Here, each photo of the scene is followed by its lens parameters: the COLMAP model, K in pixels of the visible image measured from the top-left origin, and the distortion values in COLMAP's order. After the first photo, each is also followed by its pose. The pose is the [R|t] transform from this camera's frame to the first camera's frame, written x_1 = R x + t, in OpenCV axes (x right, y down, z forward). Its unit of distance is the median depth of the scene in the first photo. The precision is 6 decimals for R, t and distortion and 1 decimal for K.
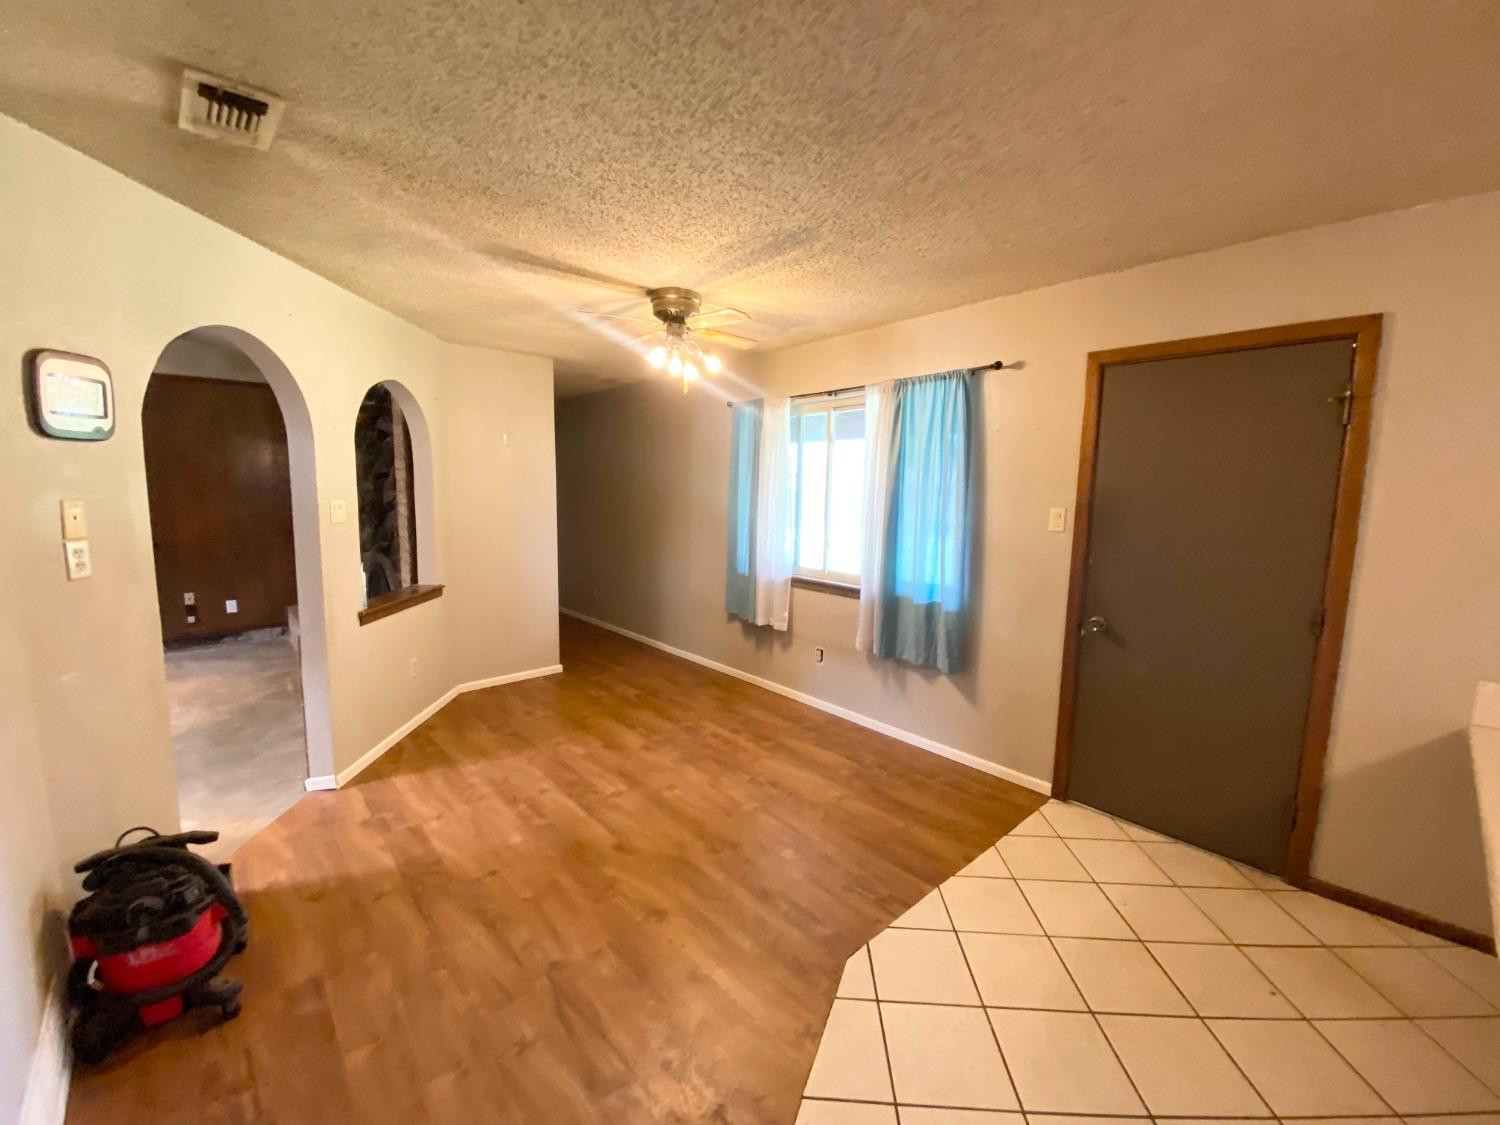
lens RADIAL K [[603.9, 0, 747.4], [0, 603.9, 561.6], [0, 0, 1]] dist [0.026729, -0.027123]
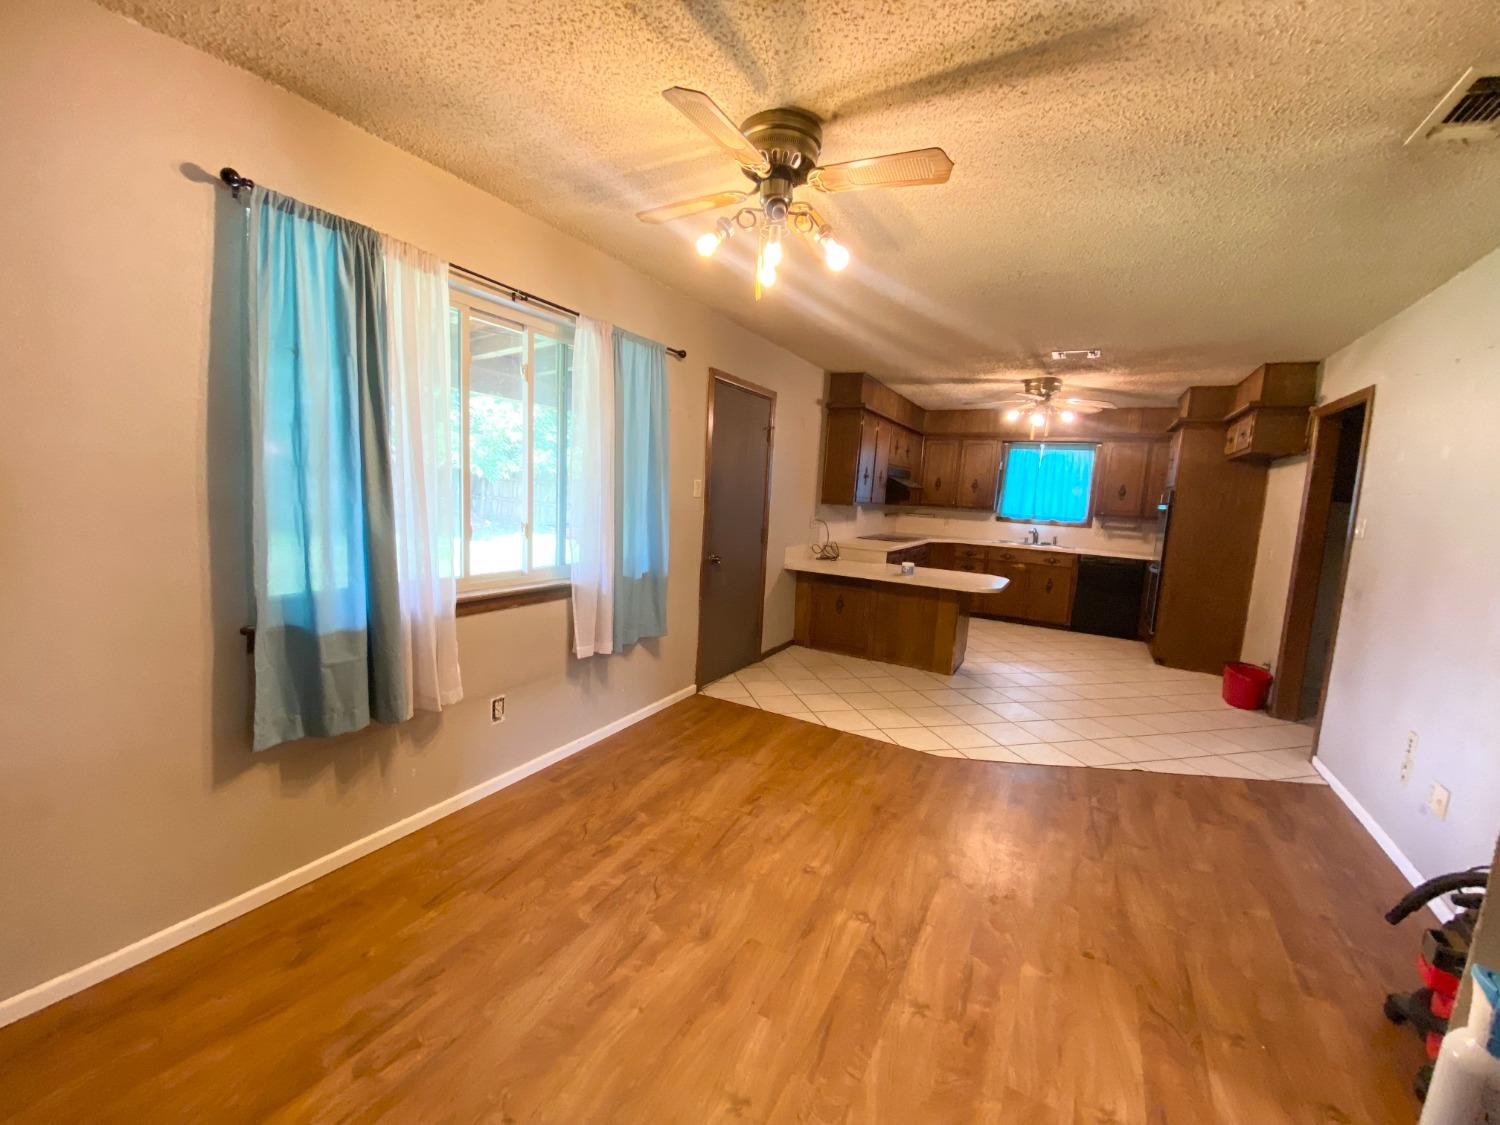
lens RADIAL K [[603.9, 0, 747.4], [0, 603.9, 561.6], [0, 0, 1]] dist [0.026729, -0.027123]
pose [[-0.335298, -0.147410, 0.930508, -0.746101], [0.053468, 0.983114, 0.175010, -0.130426], [-0.940594, 0.108433, -0.321755, 1.294205]]
